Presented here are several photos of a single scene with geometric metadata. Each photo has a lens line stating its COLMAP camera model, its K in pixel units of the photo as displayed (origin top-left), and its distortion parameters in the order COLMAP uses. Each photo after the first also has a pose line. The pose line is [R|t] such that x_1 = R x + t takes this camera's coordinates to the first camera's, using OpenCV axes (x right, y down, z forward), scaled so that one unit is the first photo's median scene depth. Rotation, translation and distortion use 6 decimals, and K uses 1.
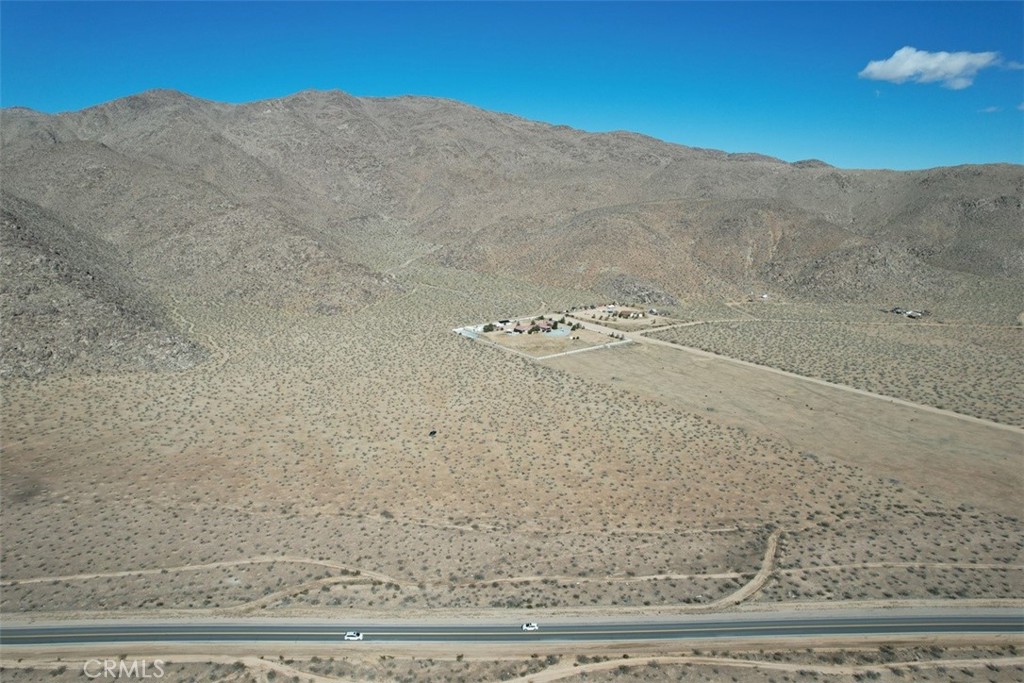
lens RADIAL K [[653.7, 0, 514.6], [0, 653.7, 340.3], [0, 0, 1]] dist [-0.069799, 0.058158]
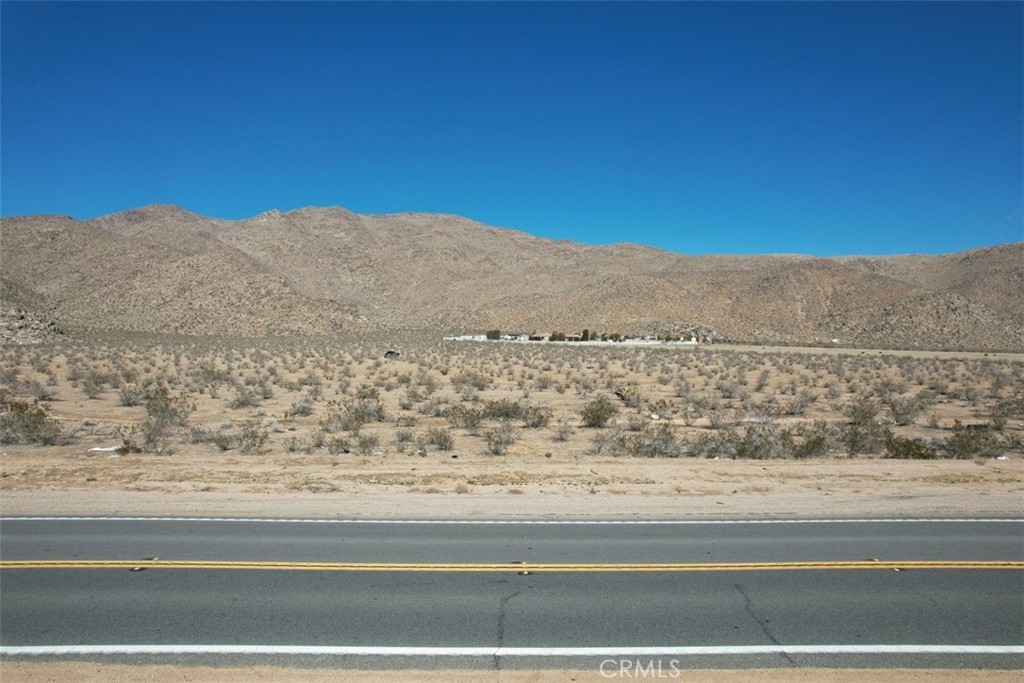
lens RADIAL K [[653.7, 0, 514.8], [0, 653.7, 344.2], [0, 0, 1]] dist [-0.069799, 0.058158]
pose [[0.999993, -0.002656, 0.002579, -0.013694], [0.003143, 0.977197, -0.212311, 0.106037], [-0.001957, 0.212318, 0.977199, 0.219614]]
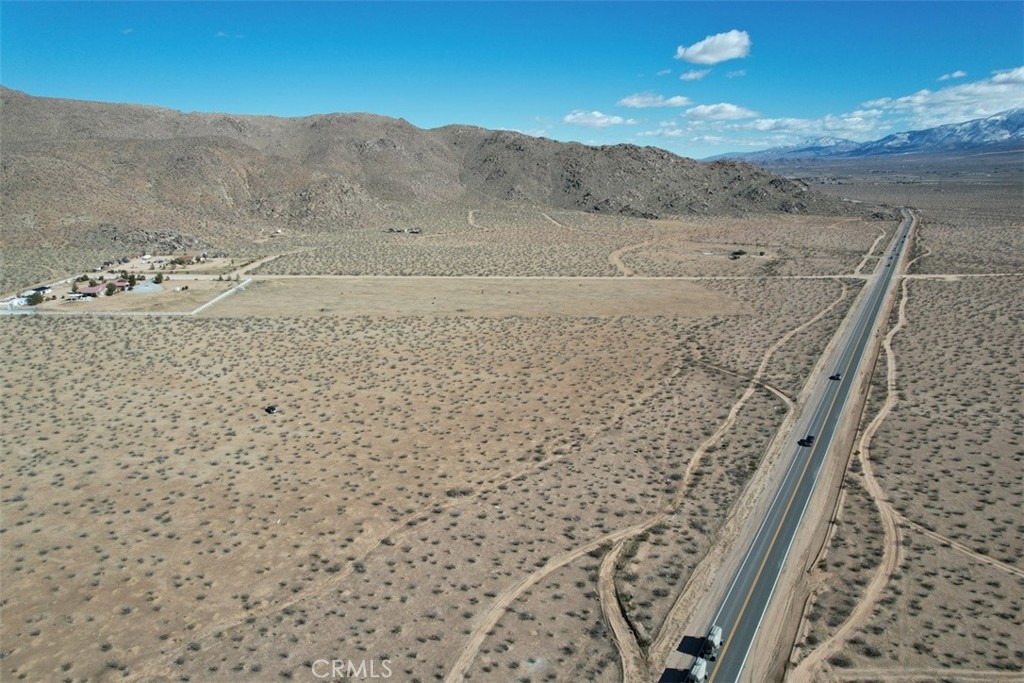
lens RADIAL K [[653.7, 0, 511.2], [0, 653.7, 342.3], [0, 0, 1]] dist [-0.069799, 0.058158]
pose [[0.560085, -0.226128, 0.796976, -0.214575], [0.182099, 0.972102, 0.147844, 0.011460], [-0.808174, 0.062324, 0.585638, 0.185803]]
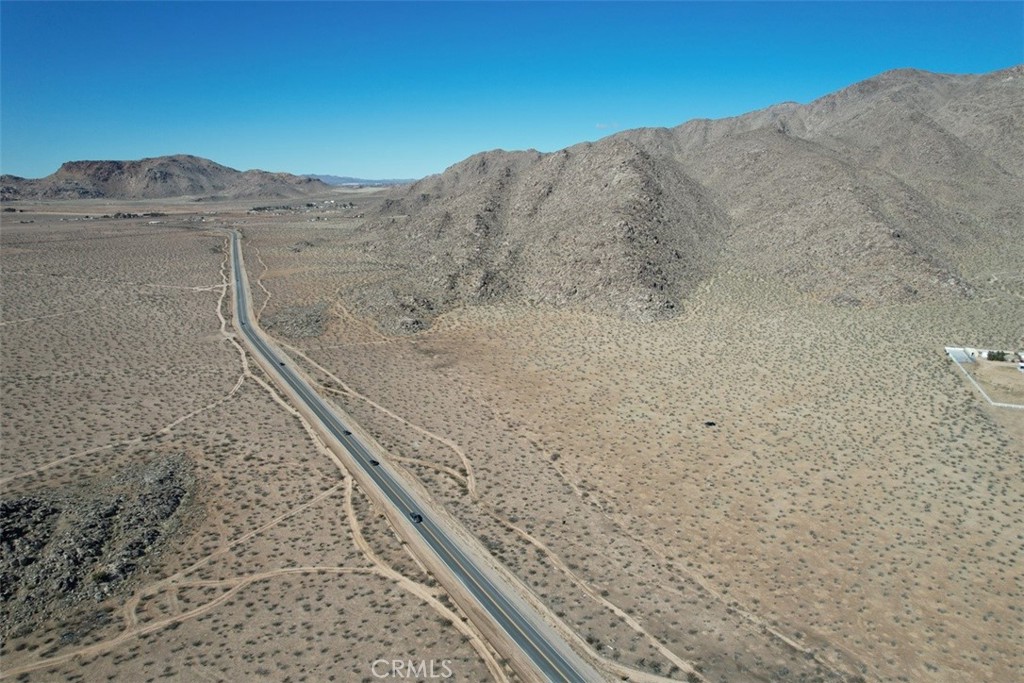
lens RADIAL K [[653.7, 0, 517.7], [0, 653.7, 348.6], [0, 0, 1]] dist [-0.069799, 0.058158]
pose [[0.500251, 0.218619, -0.837828, 0.219298], [-0.189529, 0.971784, 0.140408, -0.018788], [0.844883, 0.088553, 0.527570, 0.111189]]
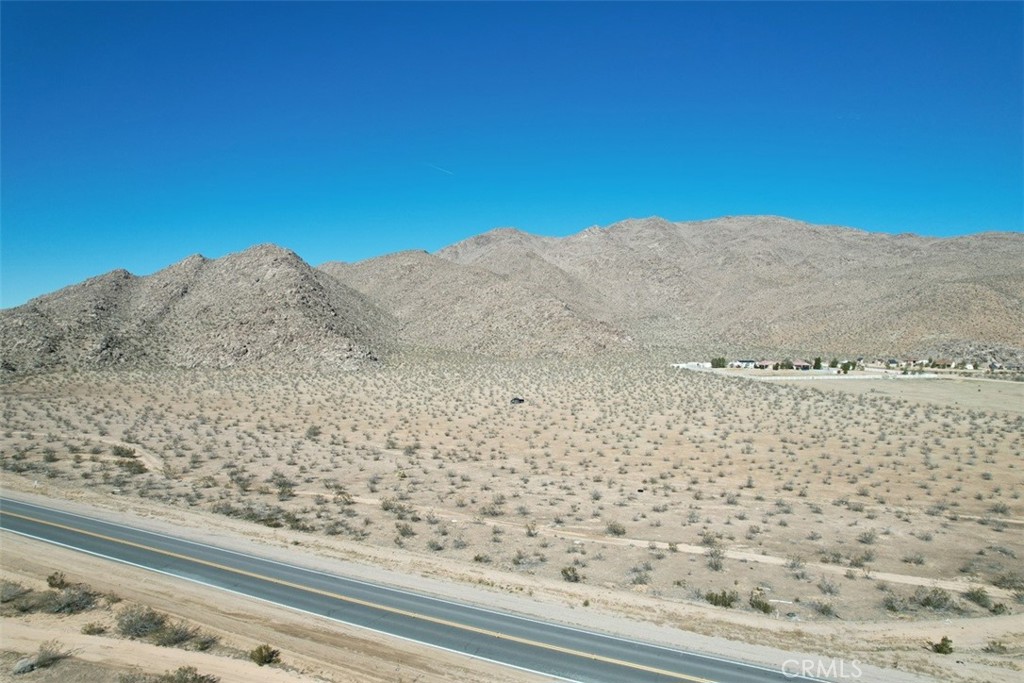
lens RADIAL K [[653.7, 0, 516.4], [0, 653.7, 346.8], [0, 0, 1]] dist [-0.069799, 0.058158]
pose [[0.878629, 0.000925, -0.477504, 0.082588], [-0.102443, 0.977079, -0.186607, 0.092894], [0.466387, 0.212875, 0.858585, 0.183011]]
